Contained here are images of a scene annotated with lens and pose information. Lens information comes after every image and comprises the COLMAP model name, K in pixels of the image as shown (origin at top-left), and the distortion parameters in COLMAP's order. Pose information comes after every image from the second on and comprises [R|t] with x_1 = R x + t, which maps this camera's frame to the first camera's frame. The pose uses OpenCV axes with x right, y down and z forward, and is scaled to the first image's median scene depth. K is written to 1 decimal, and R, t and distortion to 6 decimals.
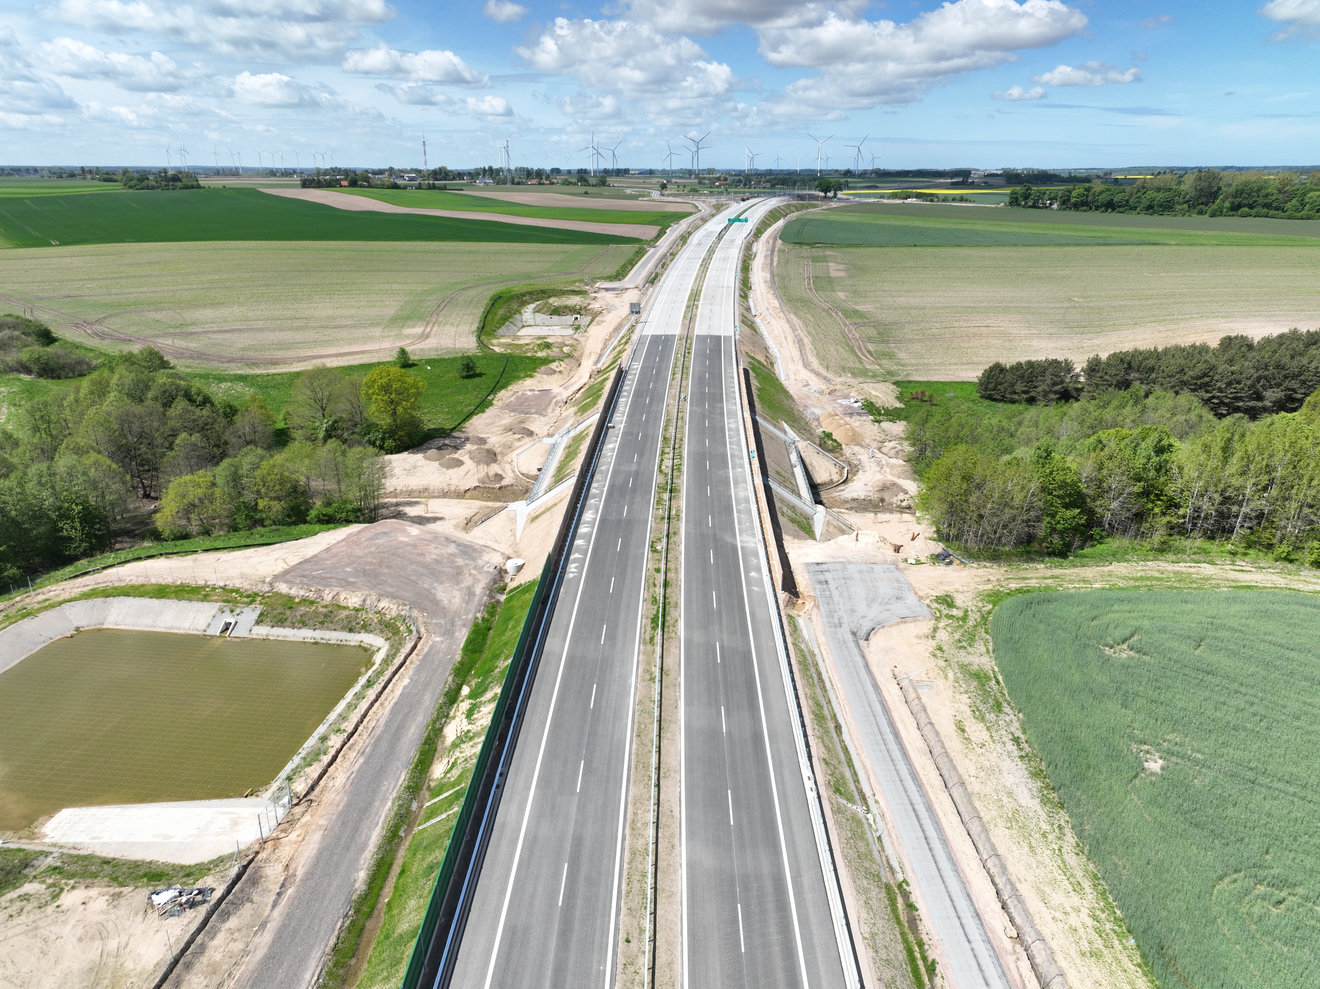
lens RADIAL K [[799.5, 0, 654.7], [0, 799.5, 494.0], [0, 0, 1]] dist [0.004806, 0.003201]
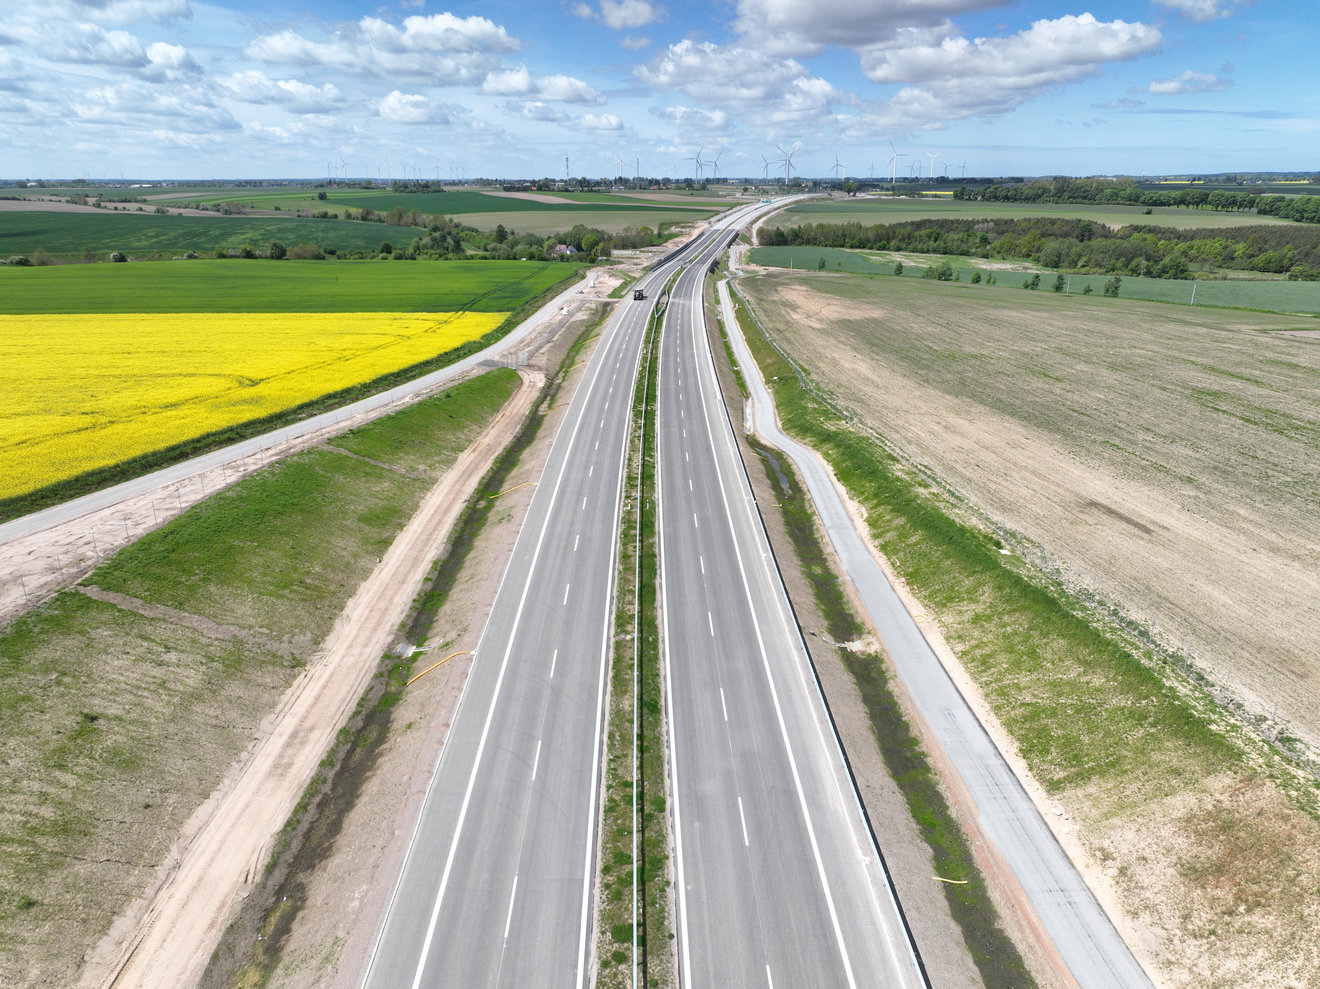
lens RADIAL K [[808.7, 0, 600.5], [0, 808.7, 496.6], [0, 0, 1]] dist [0.002017, 0.001592]
pose [[0.983538, 0.061367, -0.169964, 0.082551], [-0.063276, 0.997979, -0.005832, 0.460062], [0.169263, 0.016491, 0.985433, -1.129684]]
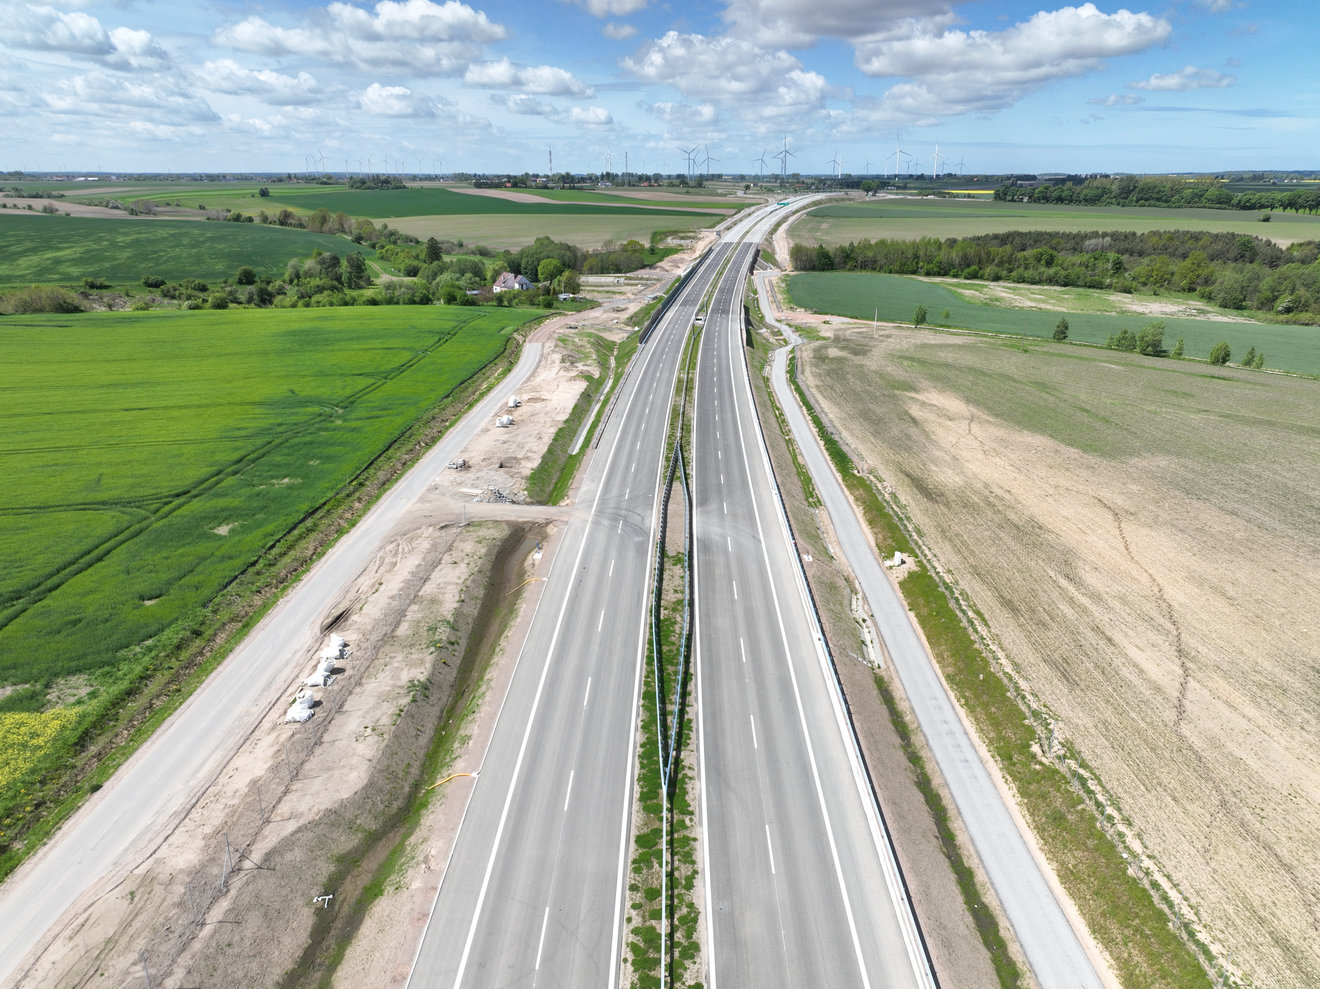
lens RADIAL K [[806.0, 0, 626.0], [0, 806.0, 496.6], [0, 0, 1]] dist [0.002123, 0.003666]
pose [[0.990099, 0.051404, -0.130621, 0.029141], [-0.052123, 0.998639, -0.002085, 0.294787], [0.130336, 0.008873, 0.991430, -0.723655]]
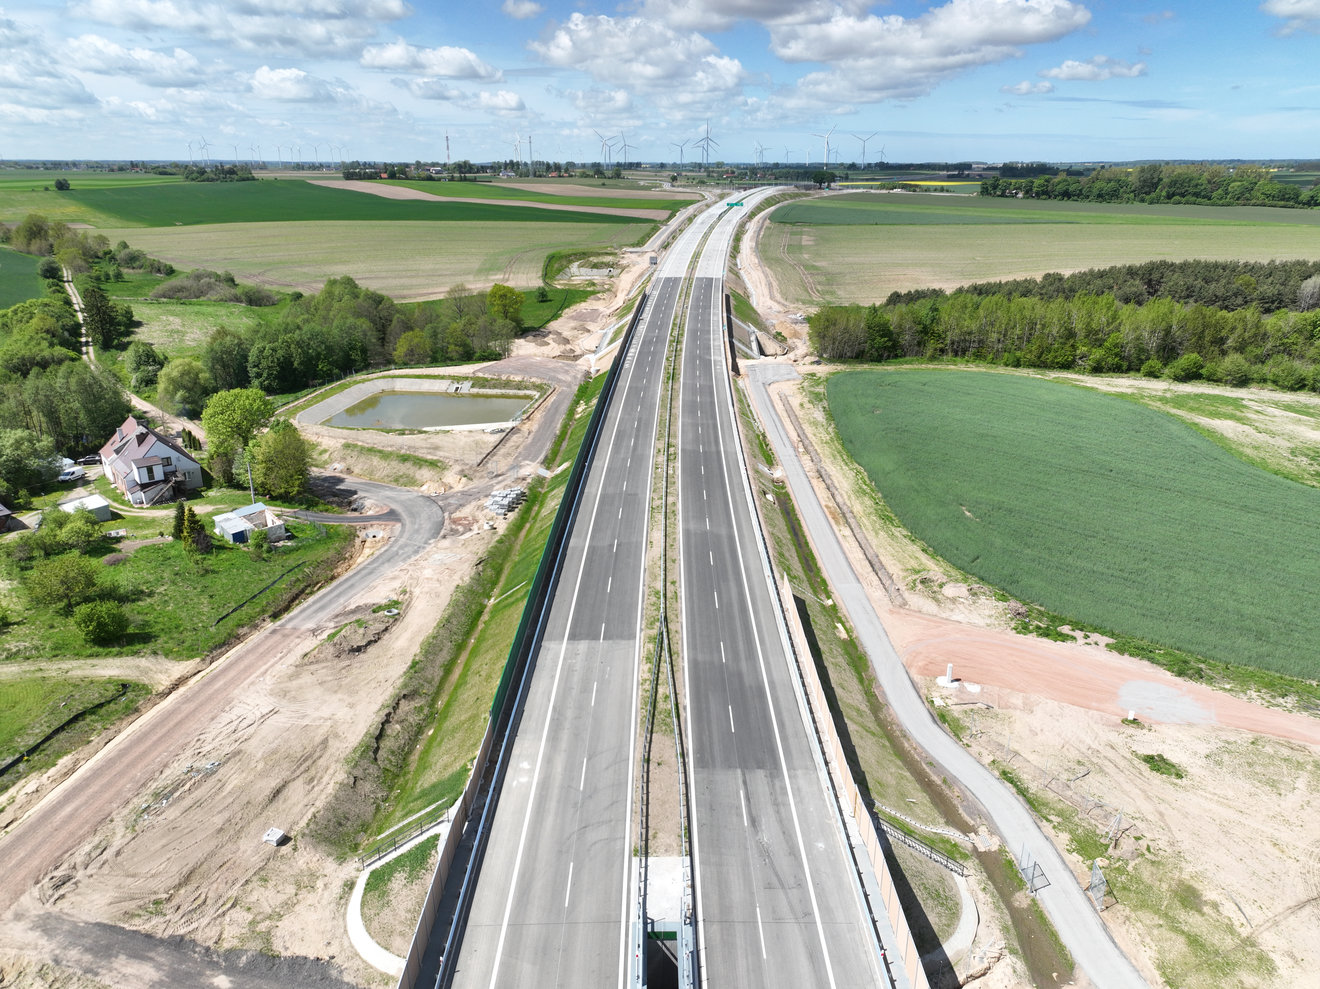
lens RADIAL K [[804.4, 0, 642.2], [0, 804.4, 491.8], [0, 0, 1]] dist [0.002555, 0.005021]
pose [[0.999651, 0.009666, -0.024606, -0.003003], [-0.009607, 0.999951, 0.002523, 0.092621], [0.024629, -0.002285, 0.999694, -0.227287]]
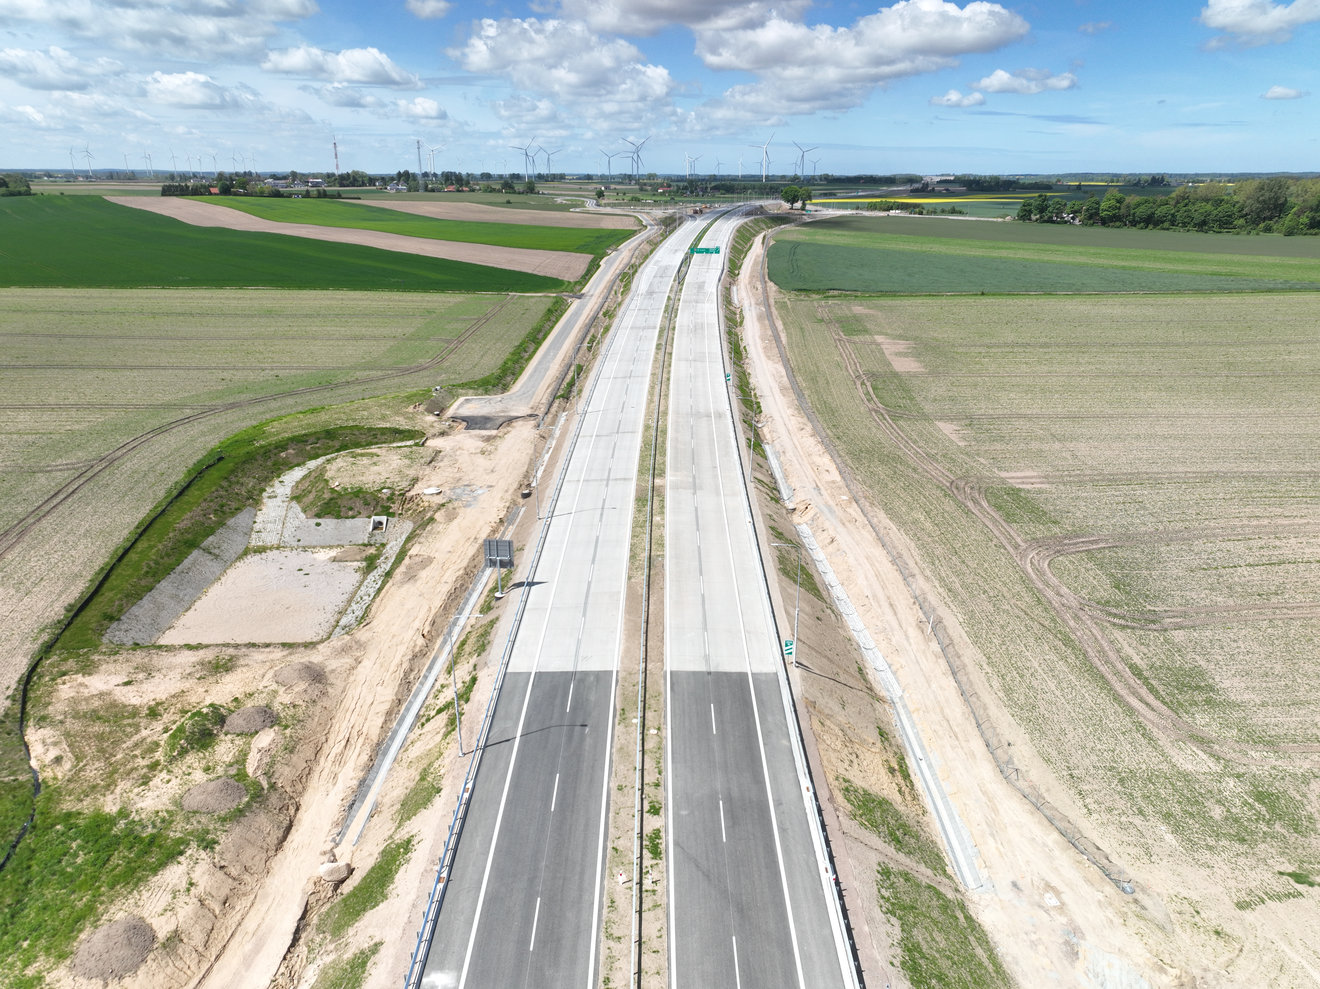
lens RADIAL K [[792.8, 0, 662.5], [0, 792.8, 493.9], [0, 0, 1]] dist [0.004656, 0.004367]
pose [[0.996859, -0.027513, 0.074265, 0.012875], [0.027707, 0.999615, -0.001587, -0.135965], [-0.074192, 0.003639, 0.997237, 0.333530]]
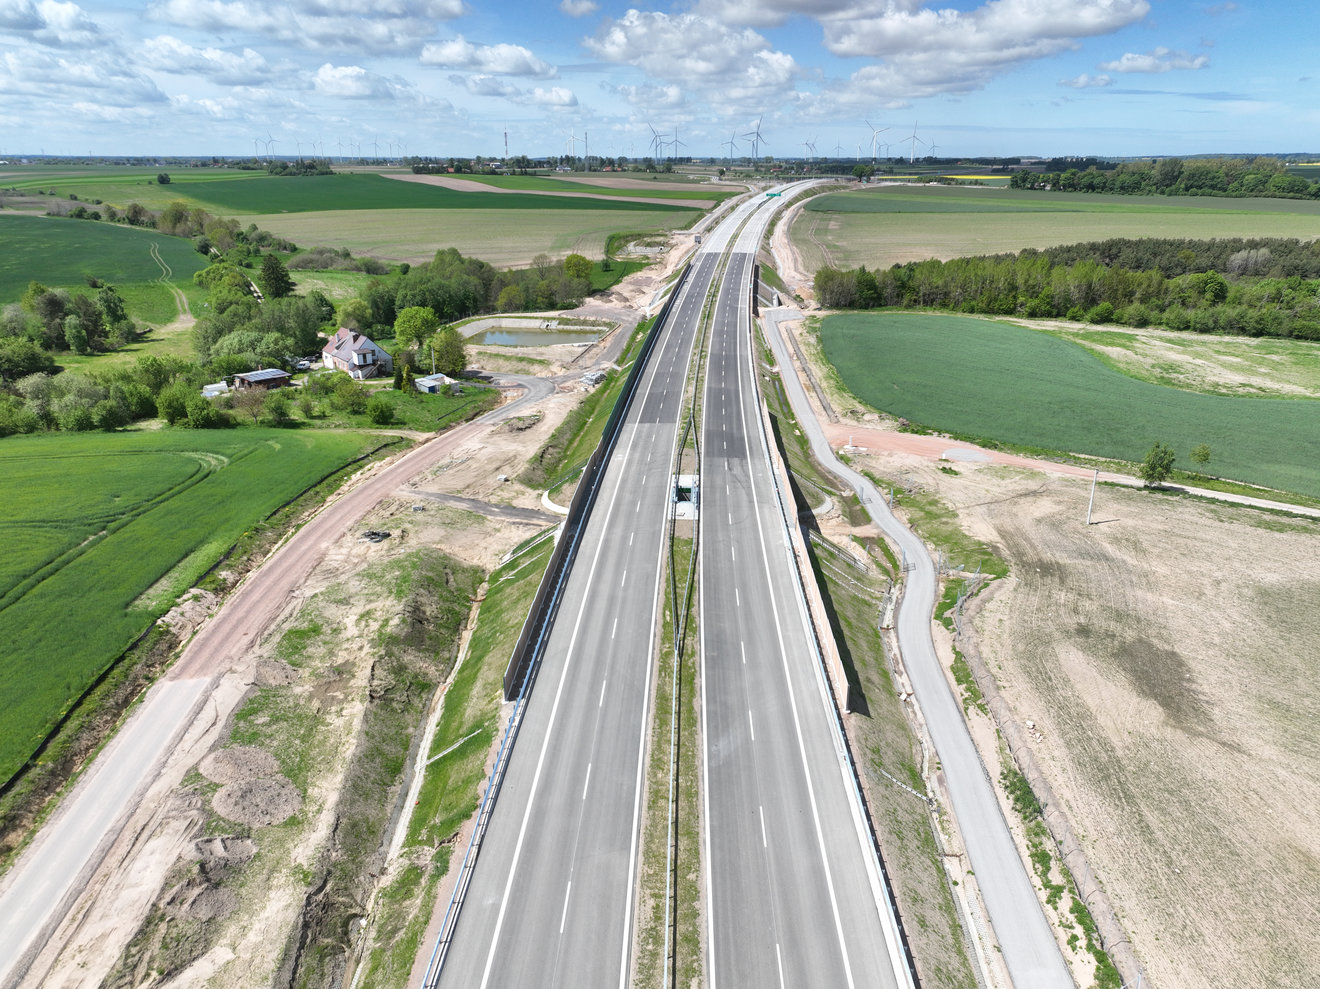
lens RADIAL K [[804.4, 0, 642.2], [0, 804.4, 491.8], [0, 0, 1]] dist [0.002555, 0.005021]
pose [[0.996421, 0.031057, -0.078618, 0.004493], [-0.030461, 0.999497, 0.008771, 0.155108], [0.078851, -0.006345, 0.996866, -0.379959]]
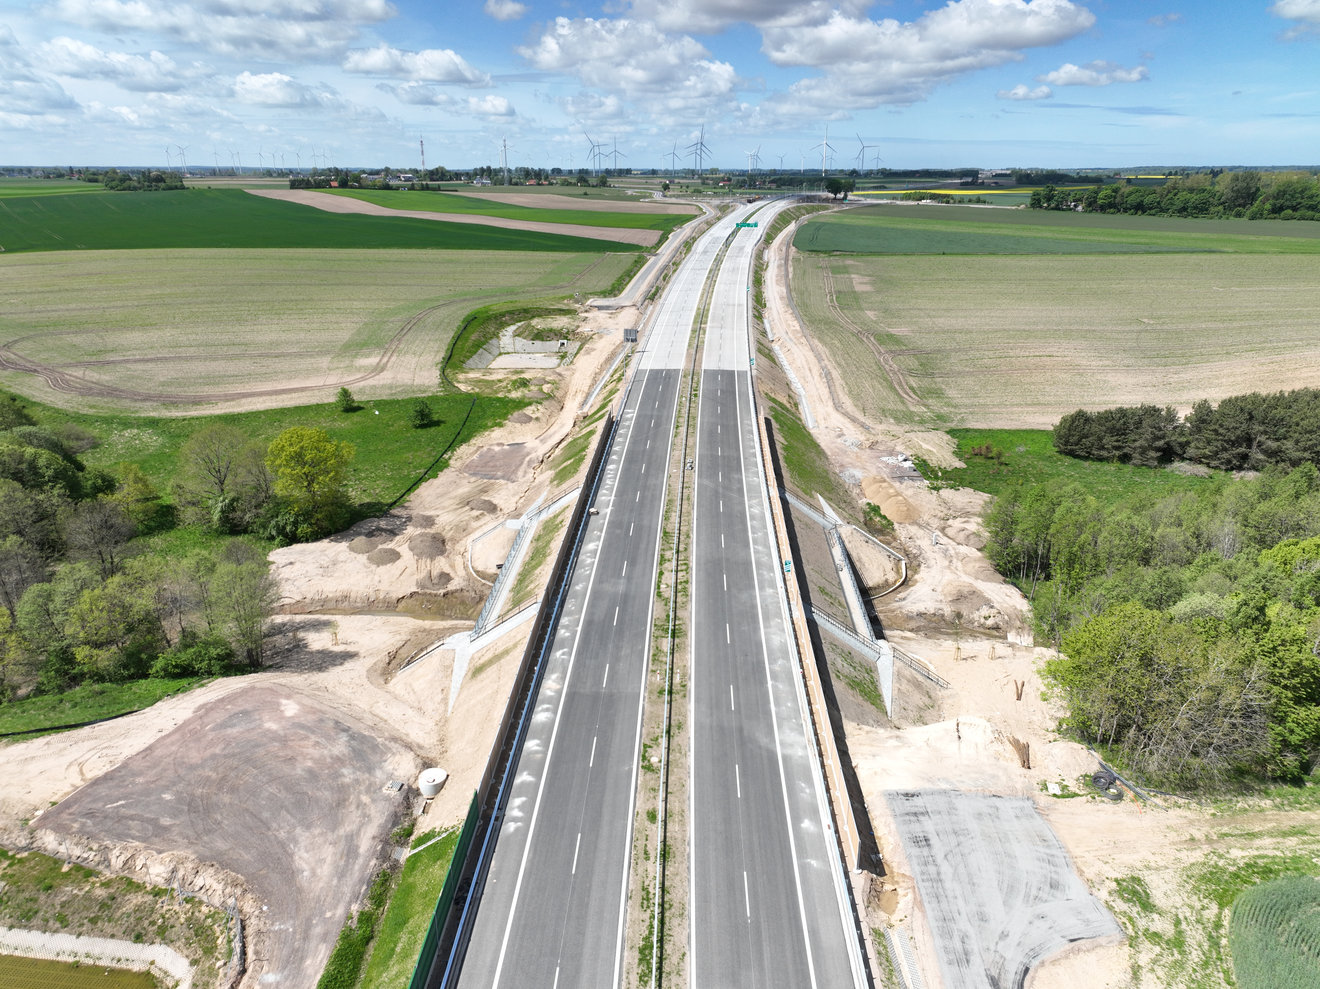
lens RADIAL K [[798.1, 0, 660.7], [0, 798.1, 493.5], [0, 0, 1]] dist [0.004794, 0.003308]
pose [[0.999993, -0.001676, 0.003325, 0.002013], [0.001676, 0.999999, 0.000016, -0.035382], [-0.003325, -0.000010, 0.999994, 0.087411]]
